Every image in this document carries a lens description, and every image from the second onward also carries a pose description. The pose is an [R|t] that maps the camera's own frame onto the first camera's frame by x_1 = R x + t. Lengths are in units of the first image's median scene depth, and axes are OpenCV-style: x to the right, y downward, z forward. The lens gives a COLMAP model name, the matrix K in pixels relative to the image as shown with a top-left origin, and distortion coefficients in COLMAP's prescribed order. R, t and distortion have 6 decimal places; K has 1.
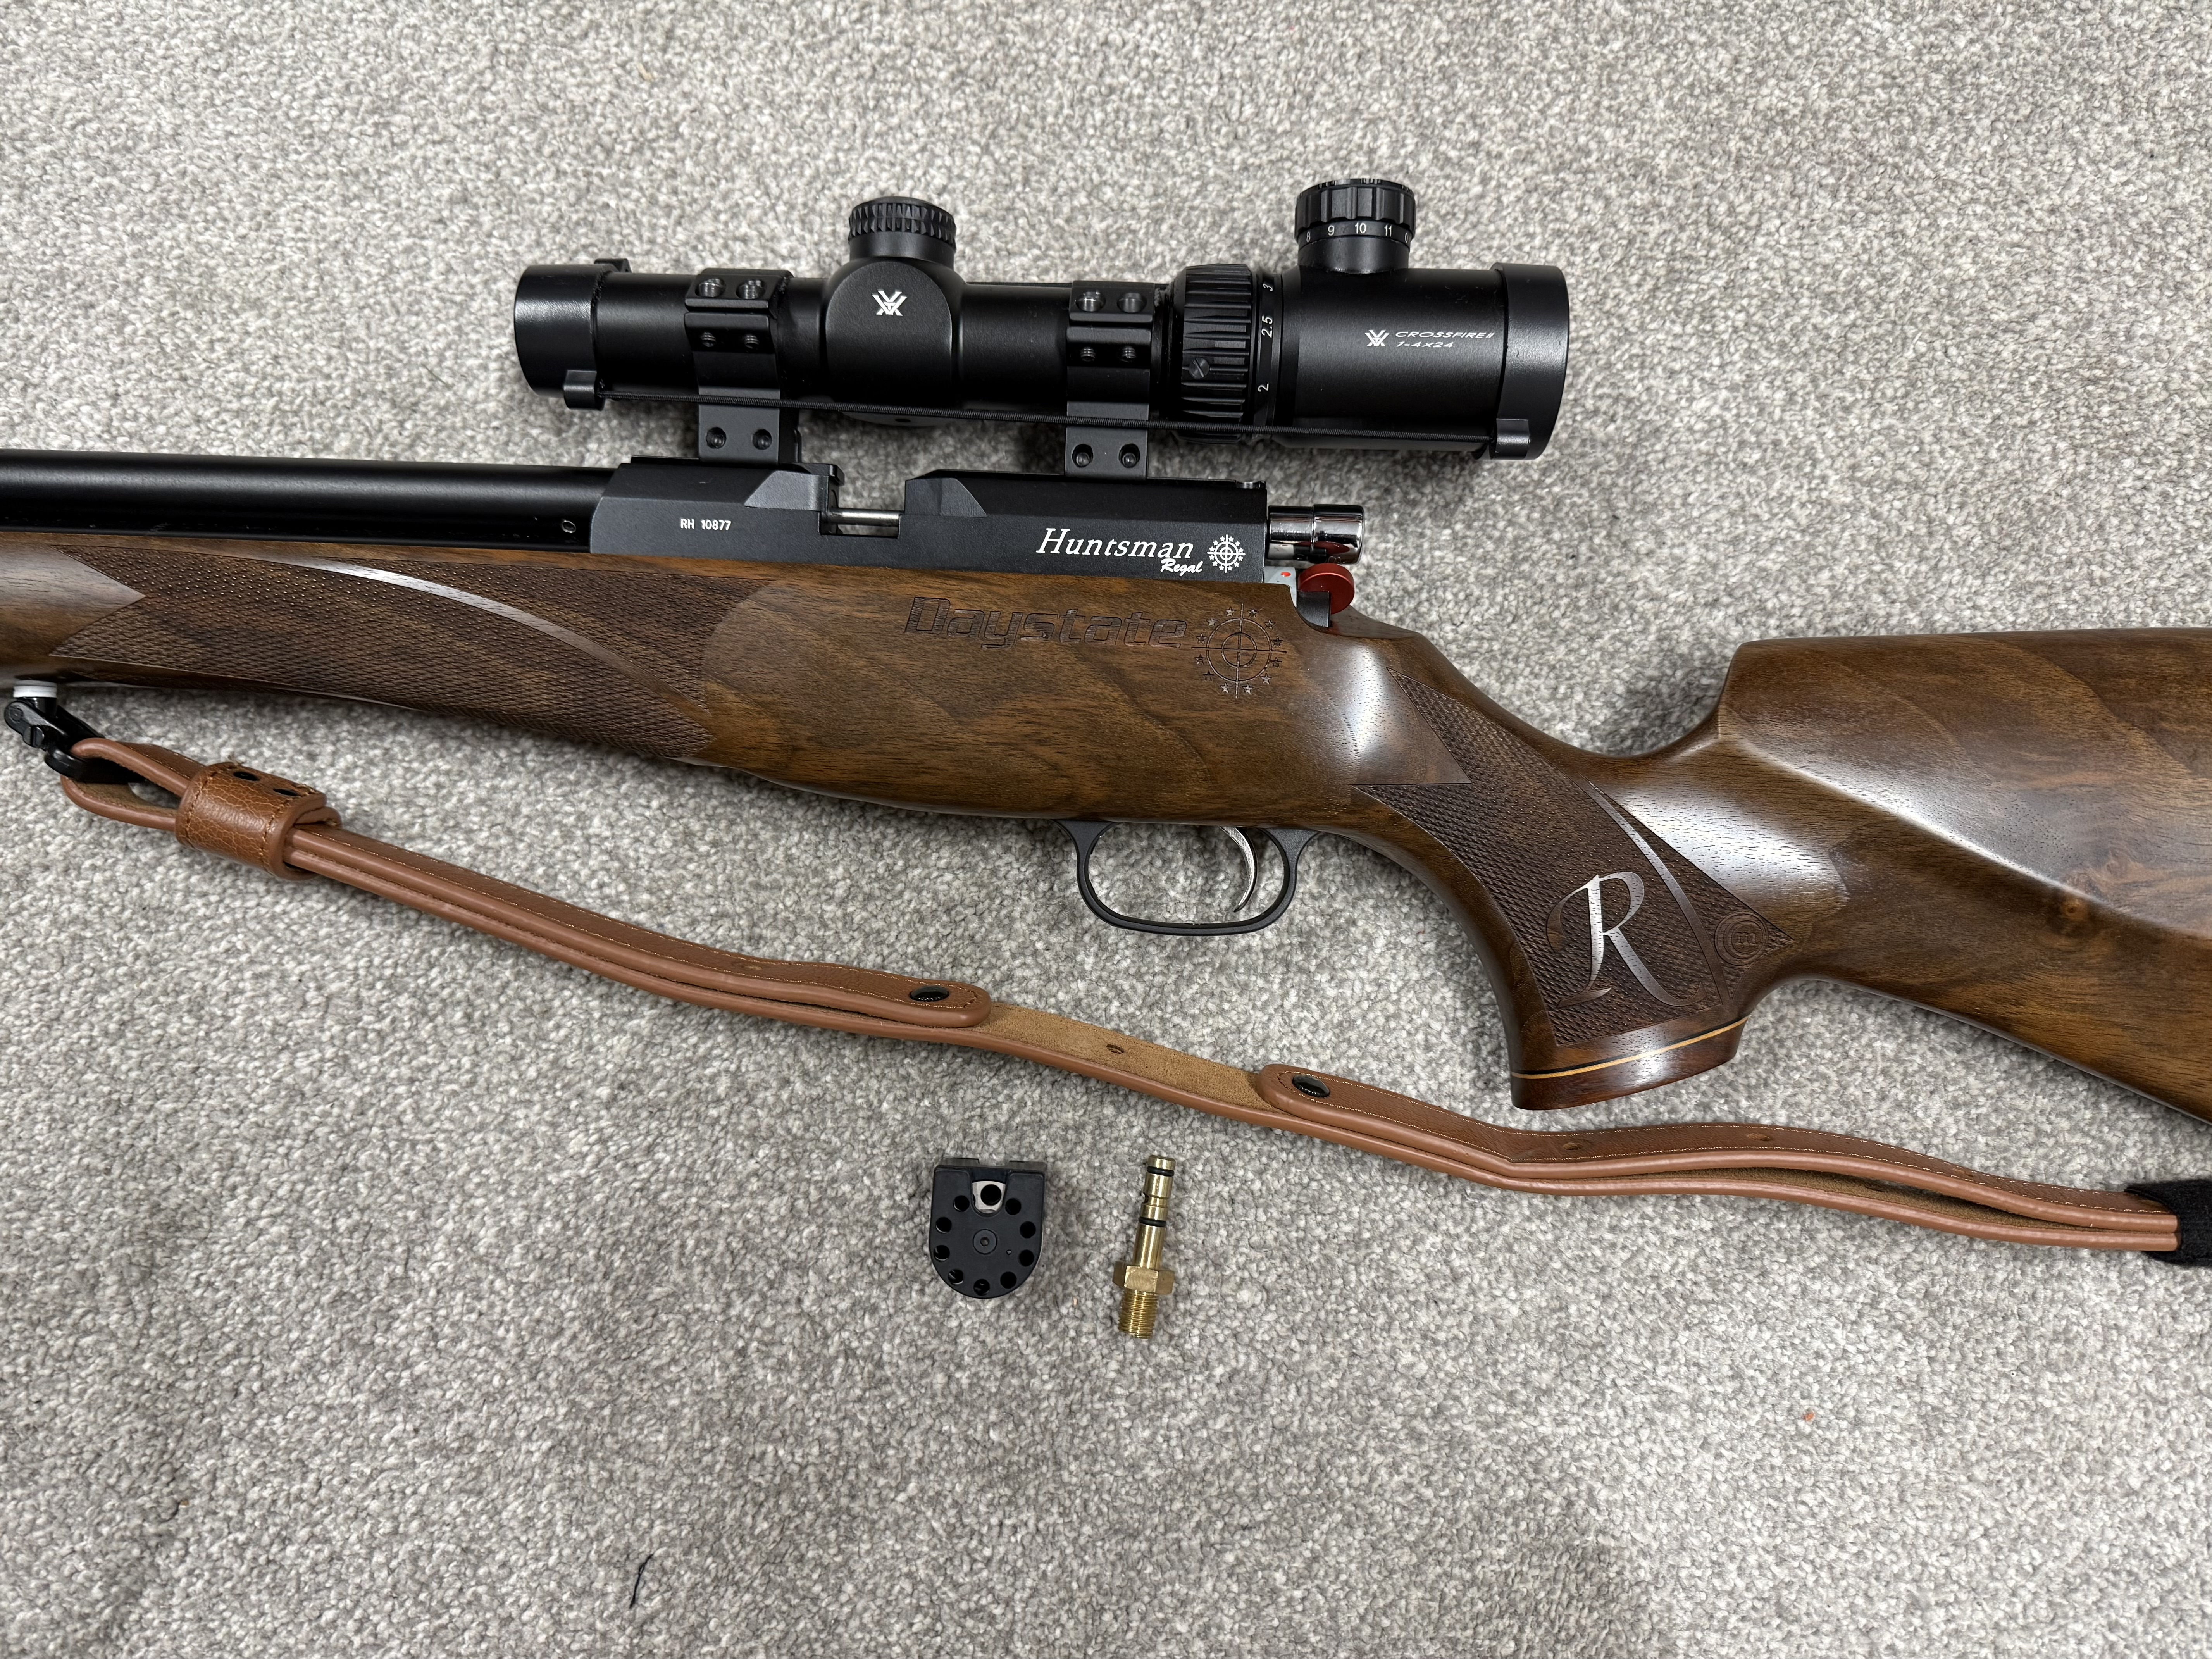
lens RADIAL K [[1567.8, 0, 1106.0], [0, 1567.8, 829.5], [0, 0, 1]] dist [-0.006710, -0.011236]
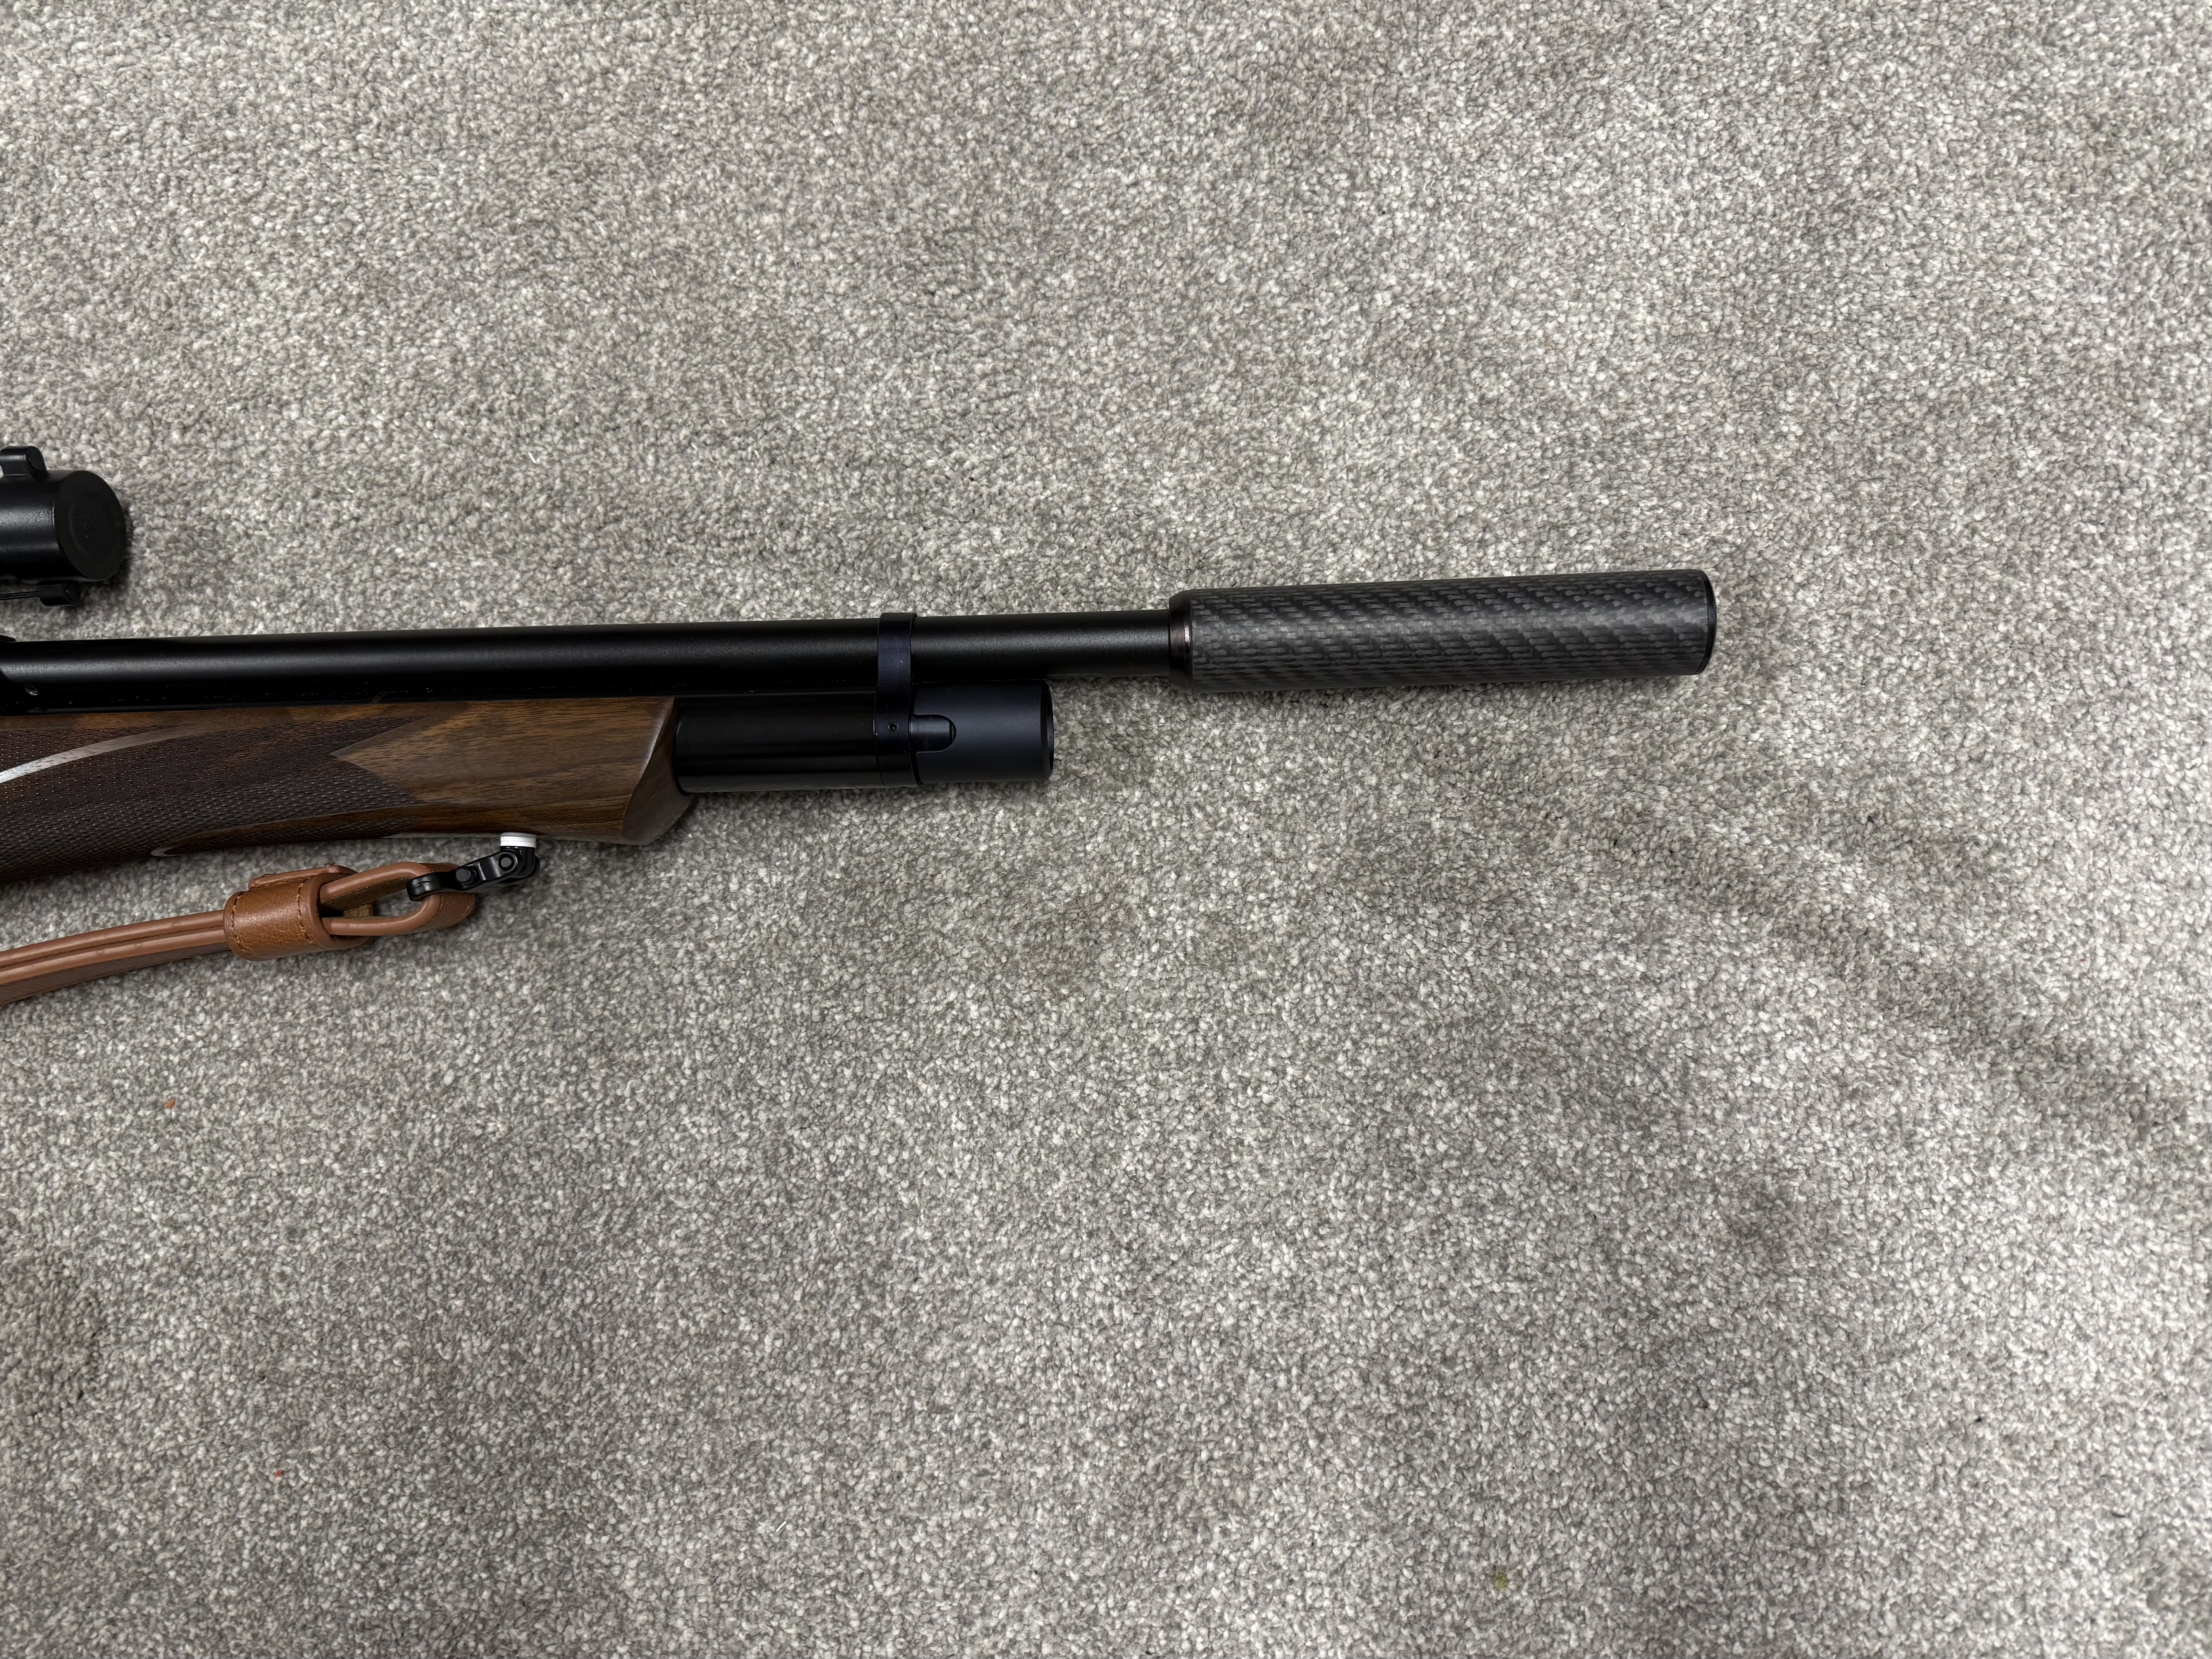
lens RADIAL K [[1567.8, 0, 1106.0], [0, 1567.8, 829.5], [0, 0, 1]] dist [-0.006710, -0.011236]
pose [[0.956414, -0.290256, -0.031995, 1.209529], [0.291040, 0.956426, 0.023330, 0.356076], [0.023829, -0.031625, 0.999216, -0.133995]]
